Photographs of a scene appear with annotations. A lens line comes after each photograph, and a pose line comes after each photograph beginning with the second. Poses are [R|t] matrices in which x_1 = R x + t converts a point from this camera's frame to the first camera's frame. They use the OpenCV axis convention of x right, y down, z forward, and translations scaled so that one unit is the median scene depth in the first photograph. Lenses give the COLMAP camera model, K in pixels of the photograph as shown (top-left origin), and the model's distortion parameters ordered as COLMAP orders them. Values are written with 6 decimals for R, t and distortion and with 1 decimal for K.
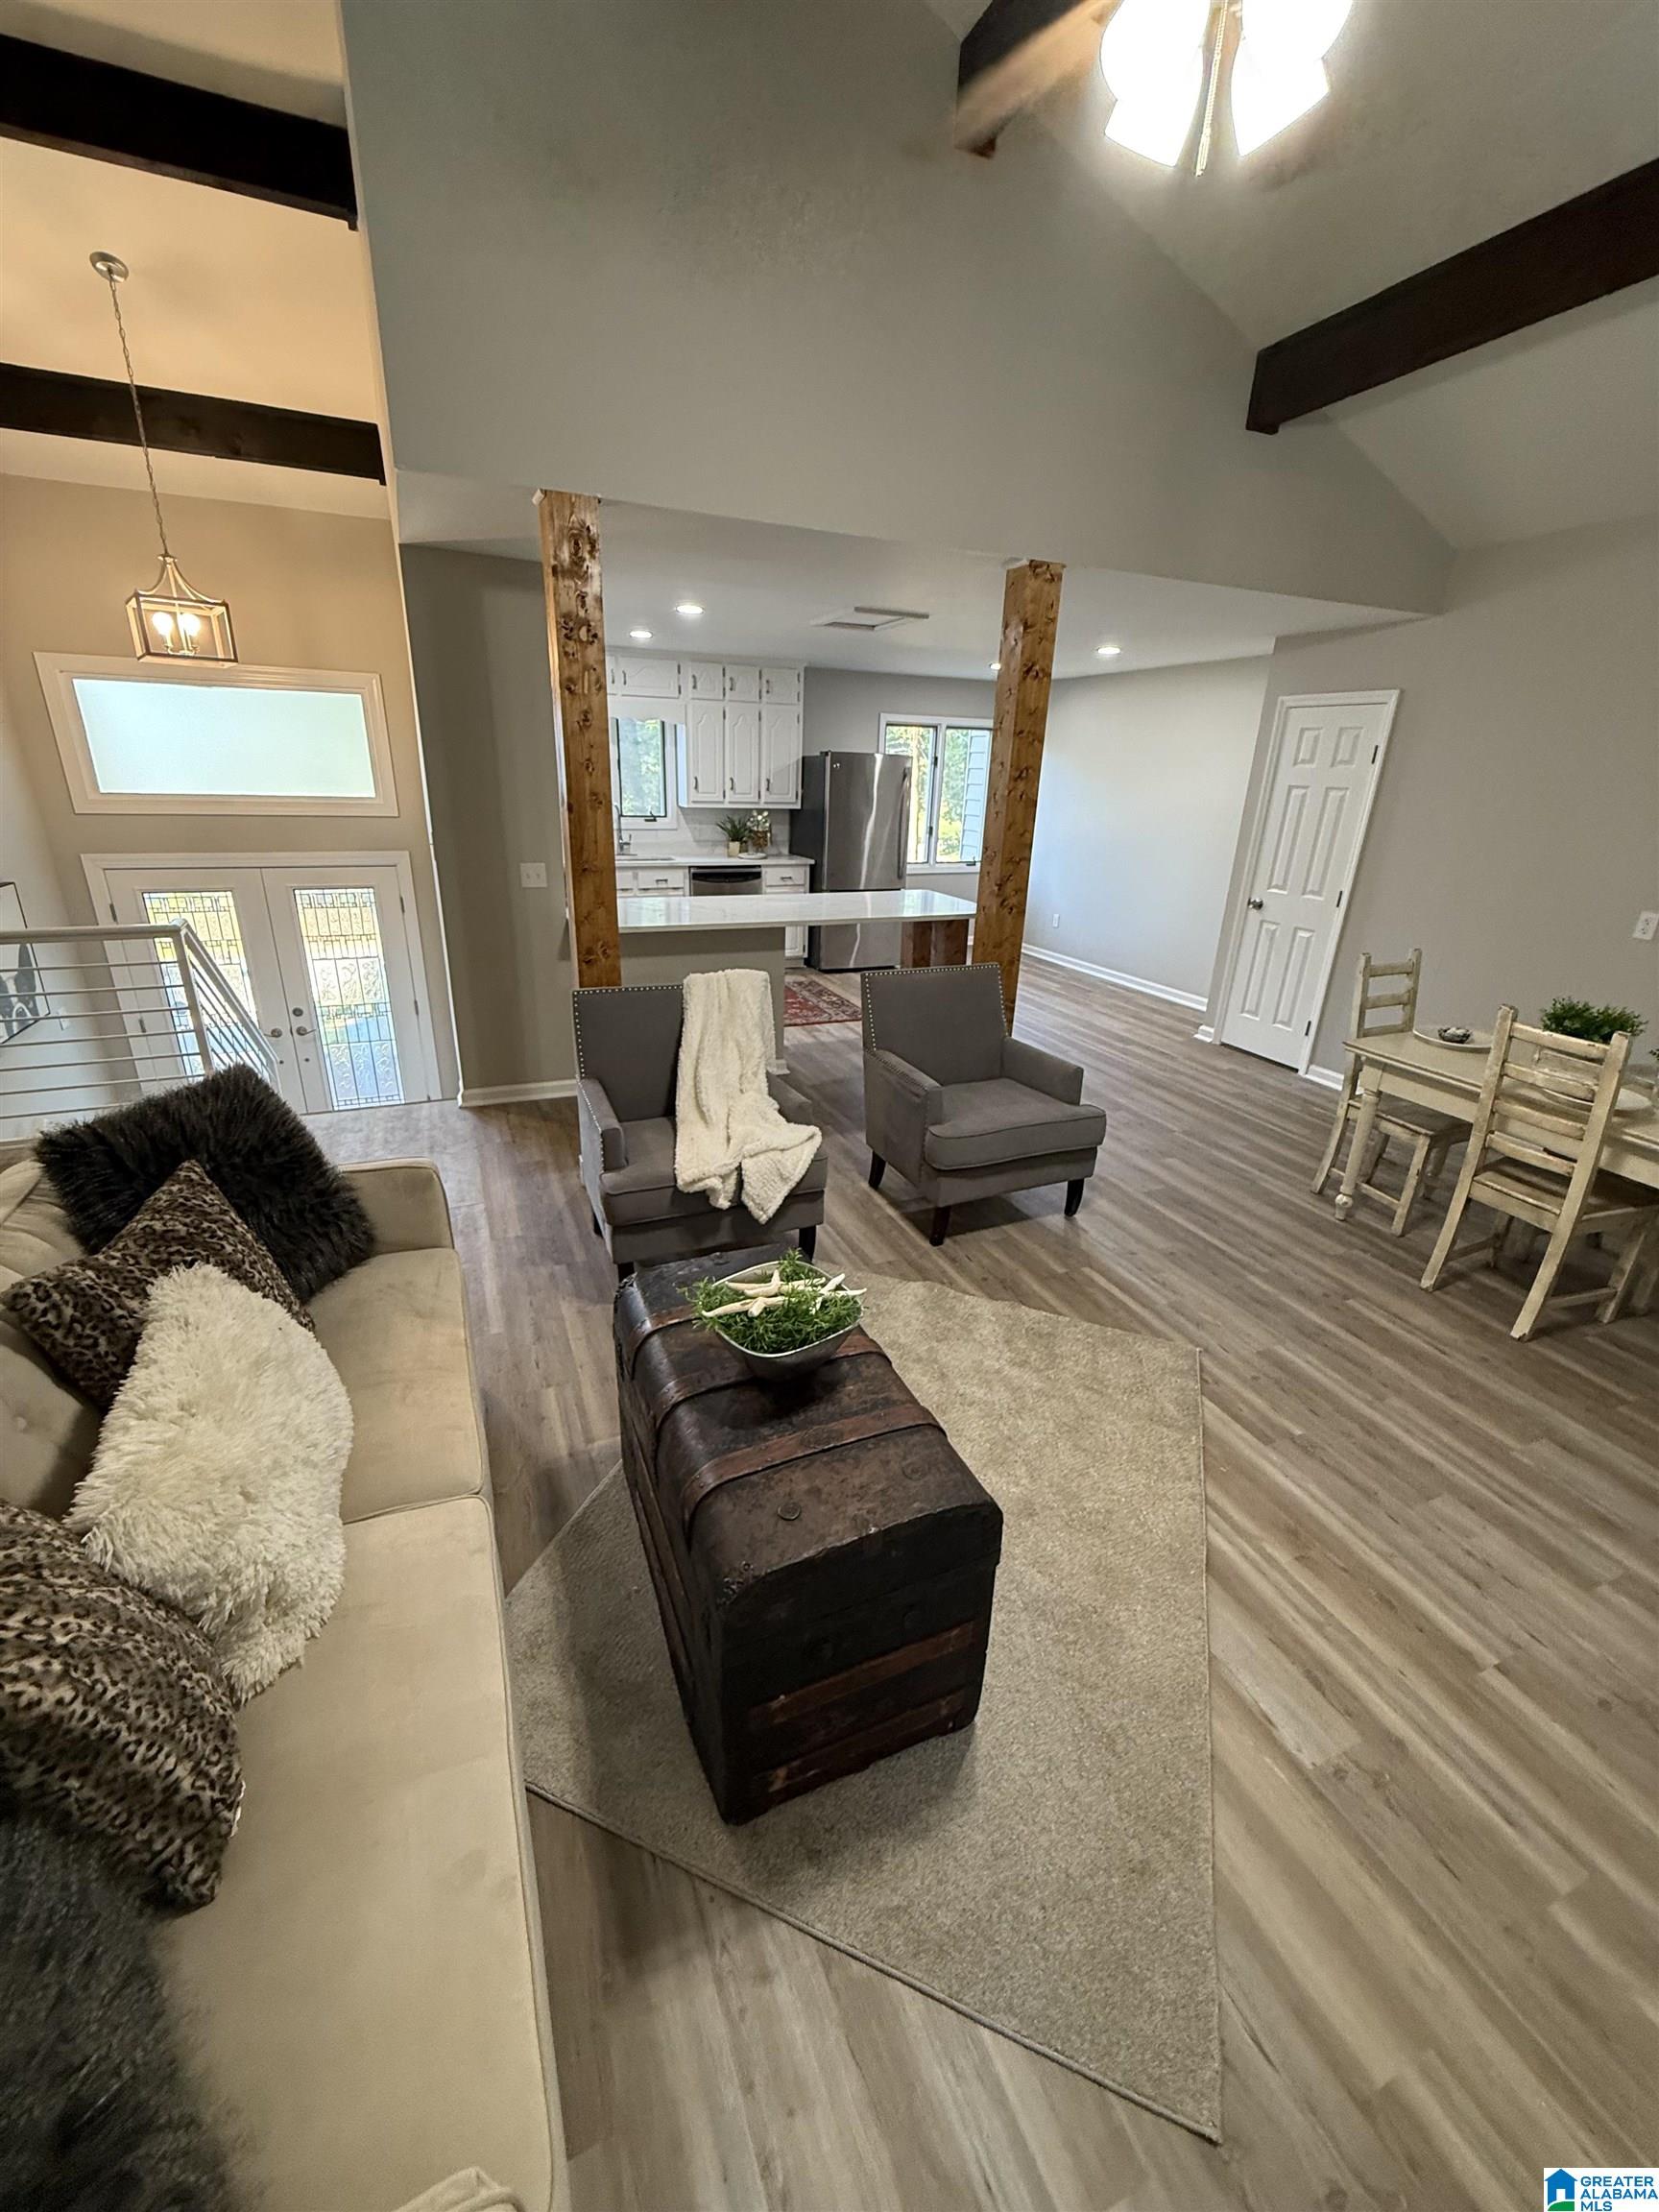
lens RADIAL K [[883.8, 0, 823.9], [0, 883.8, 1102.2], [0, 0, 1]] dist [-0.002585, 0.000152]
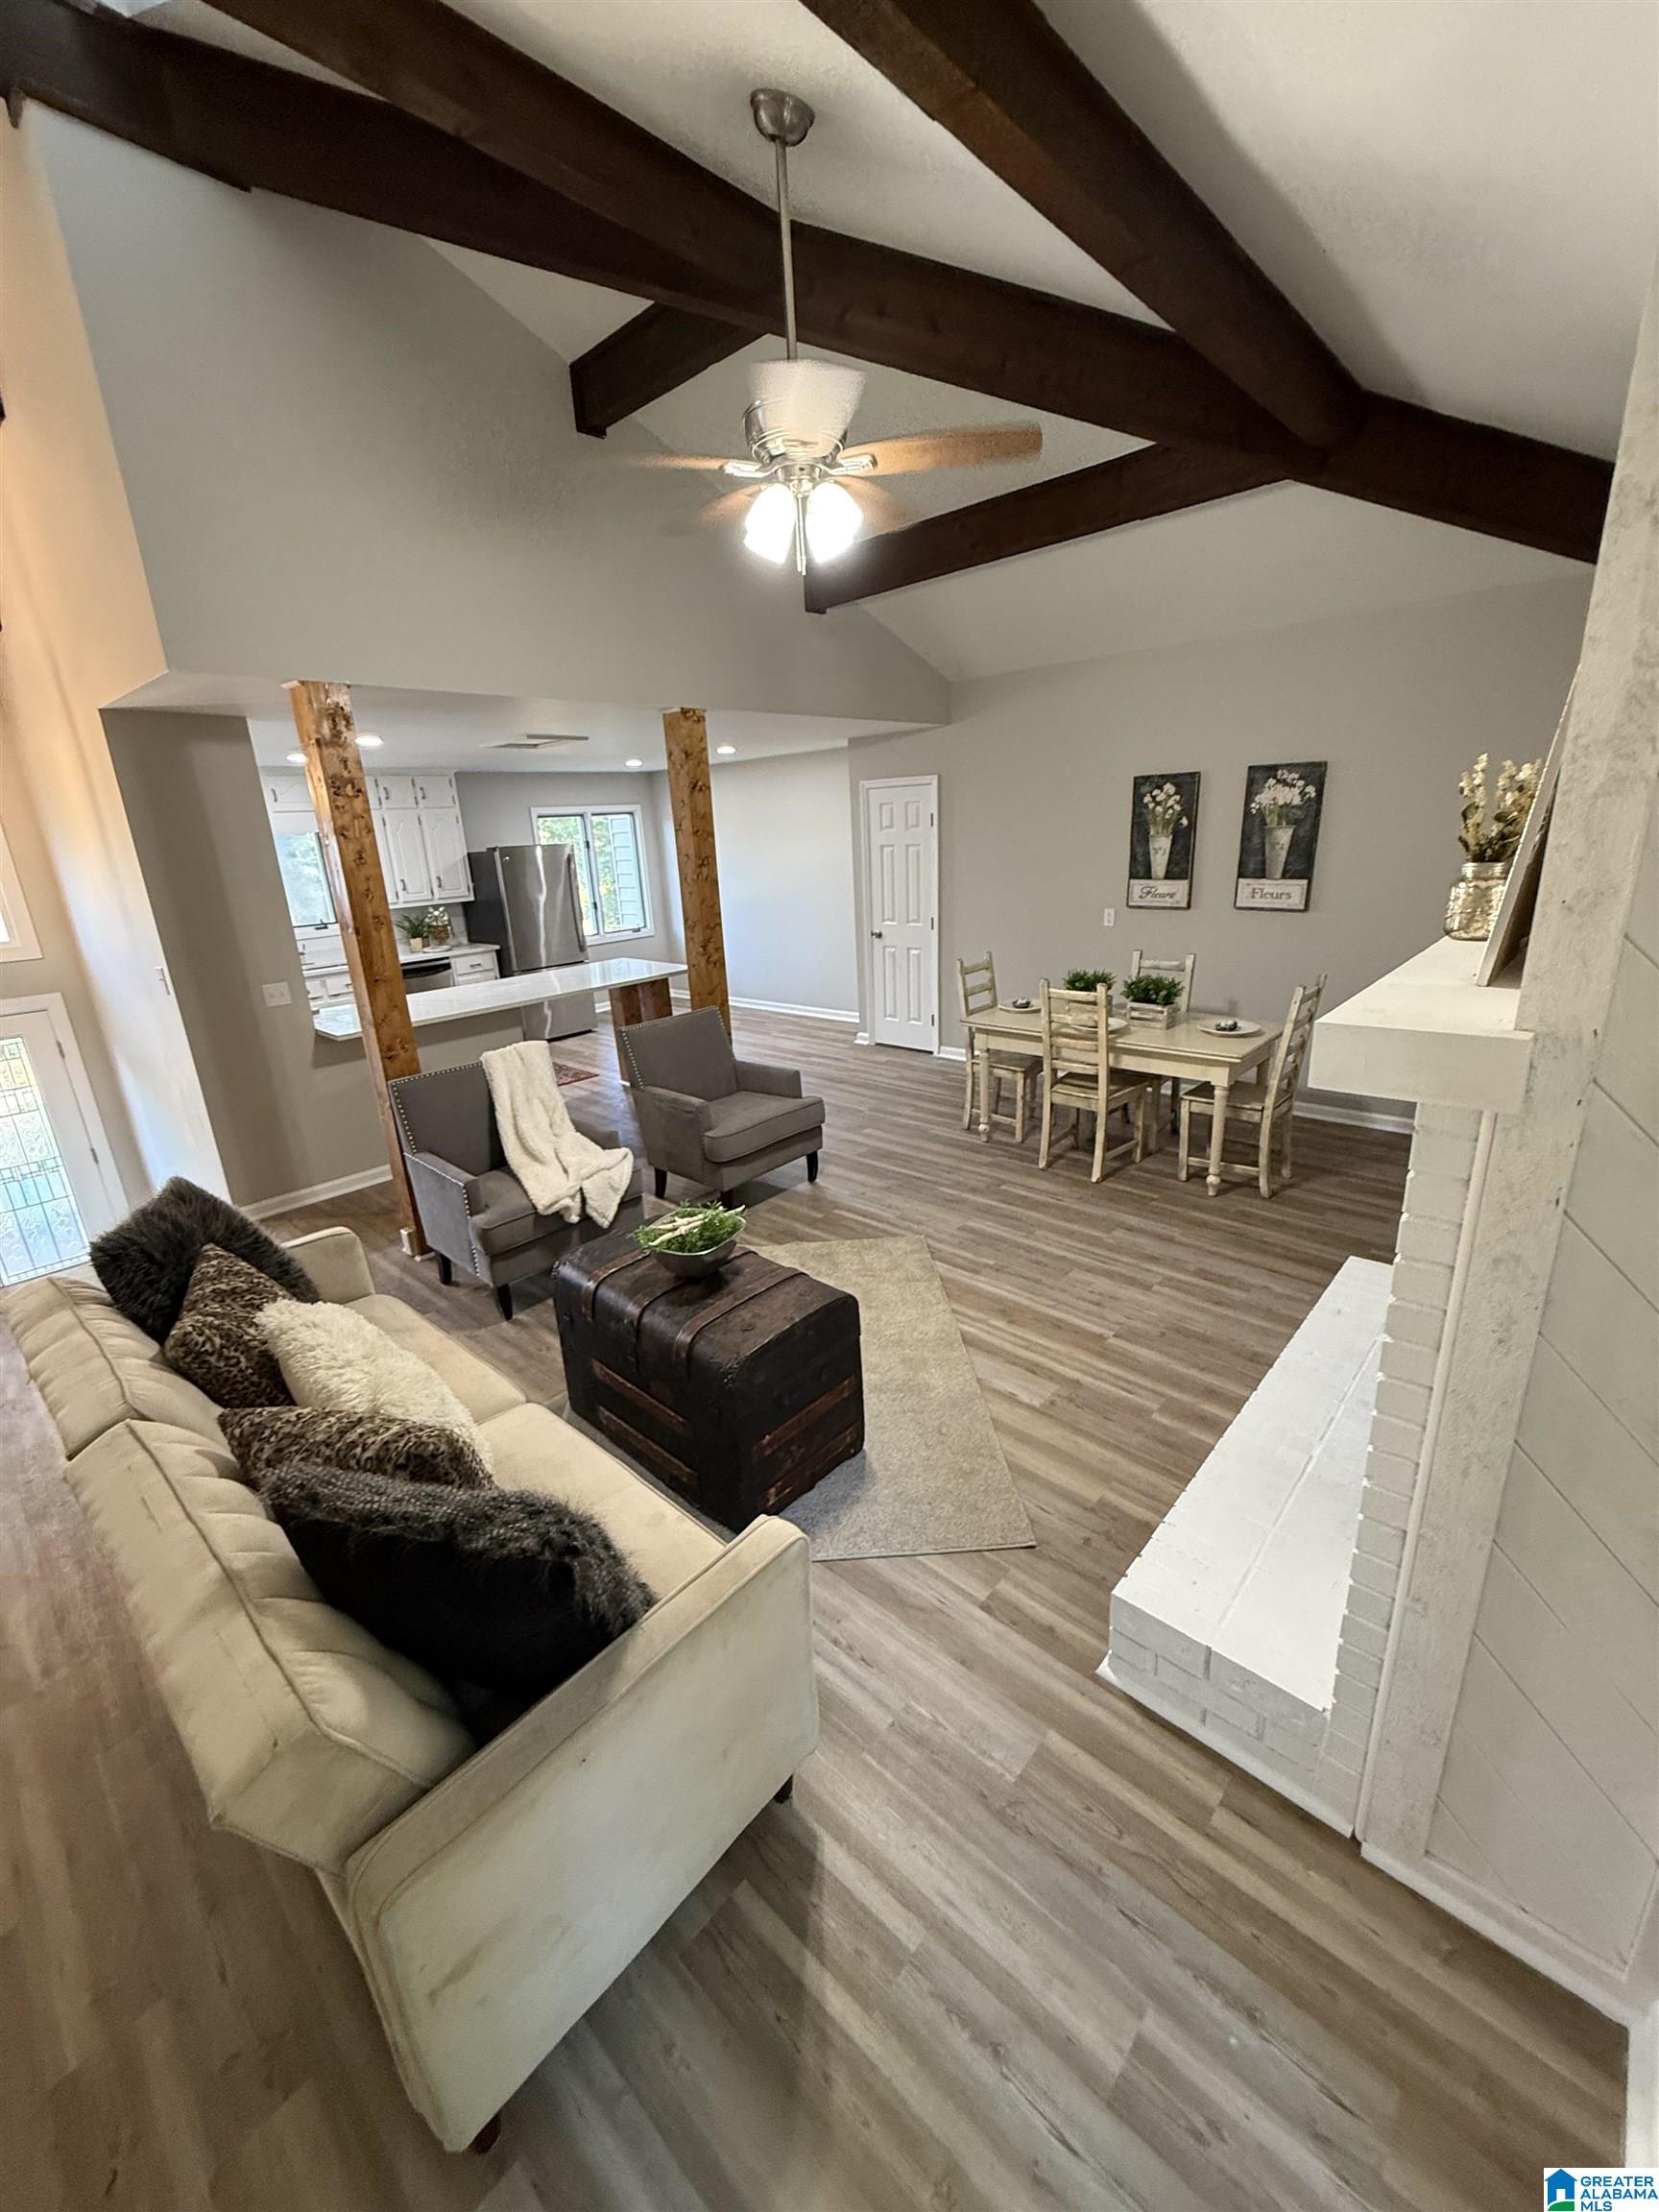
lens RADIAL K [[883.8, 0, 823.9], [0, 883.8, 1102.2], [0, 0, 1]] dist [-0.002585, 0.000152]
pose [[0.910027, -0.194766, 0.365947, -0.182123], [0.217046, 0.975950, -0.020318, 0.045671], [-0.353189, 0.097917, 0.930414, -0.274749]]
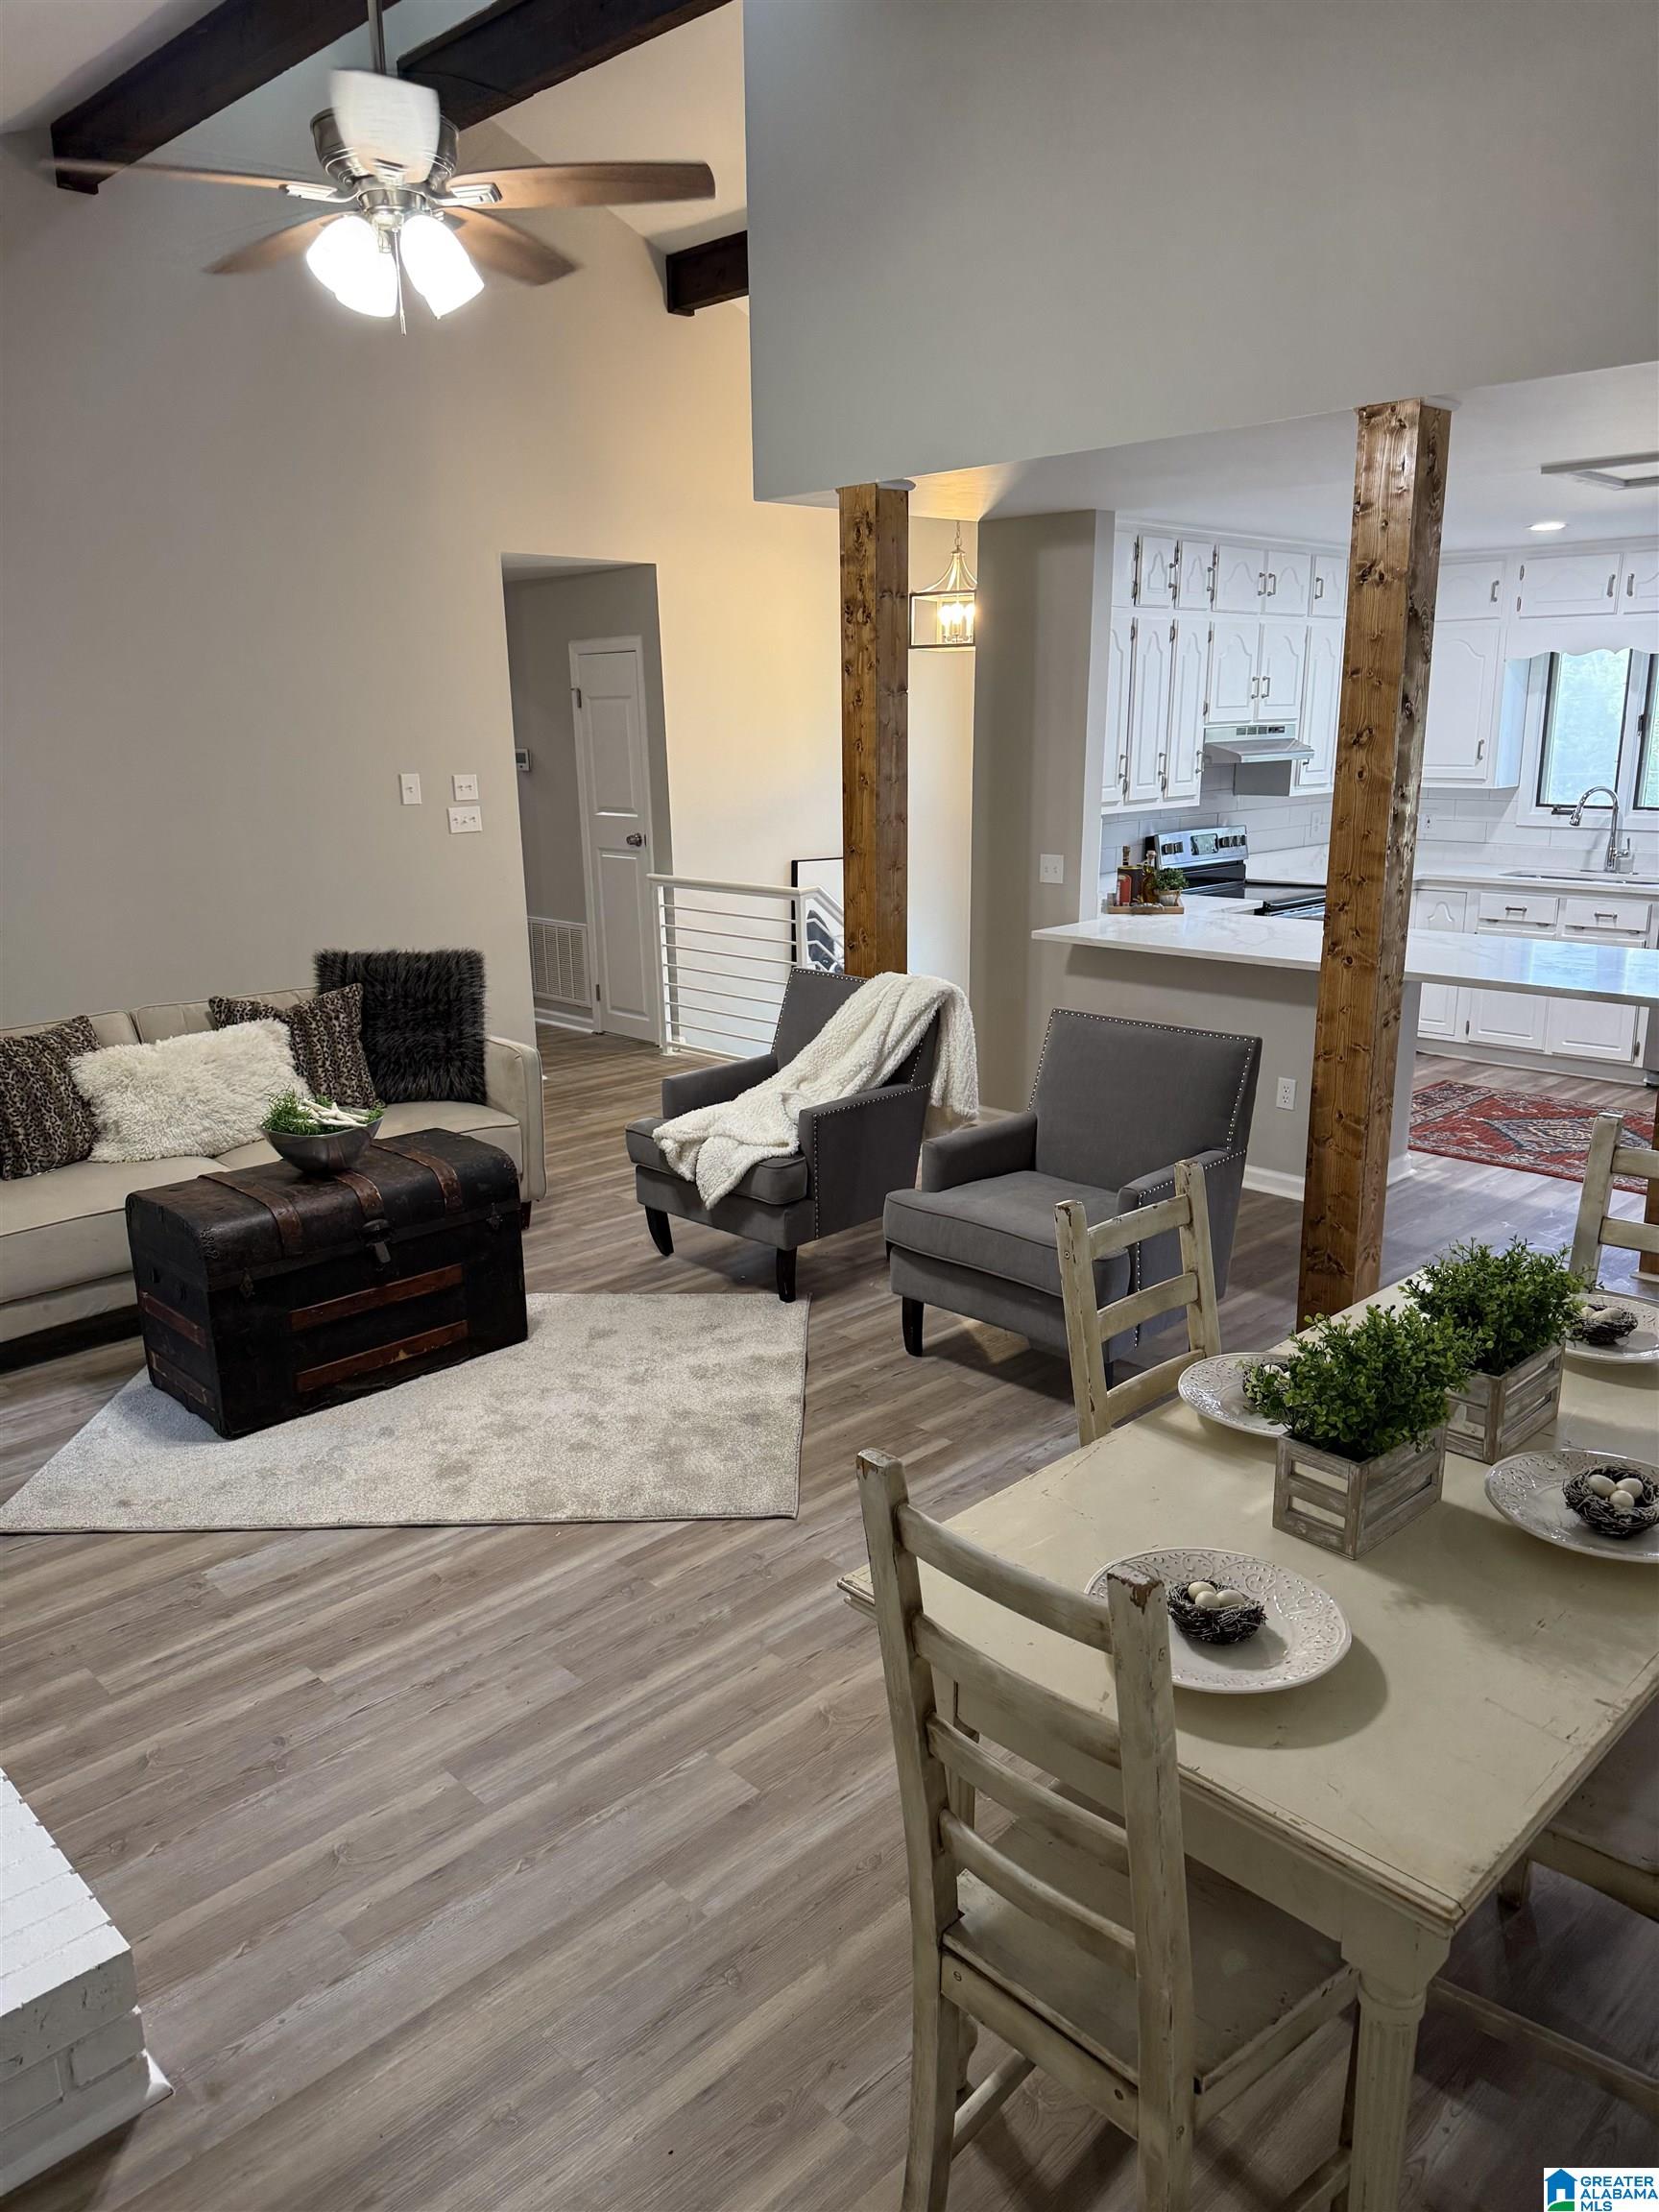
lens RADIAL K [[1534.6, 0, 830.6], [0, 1534.6, 1111.8], [0, 0, 1]] dist [0.055064, -0.078345]
pose [[0.360749, 0.200600, -0.910835, 1.245156], [-0.307732, 0.947506, 0.086795, -0.124083], [0.880432, 0.248982, 0.403543, 0.360379]]
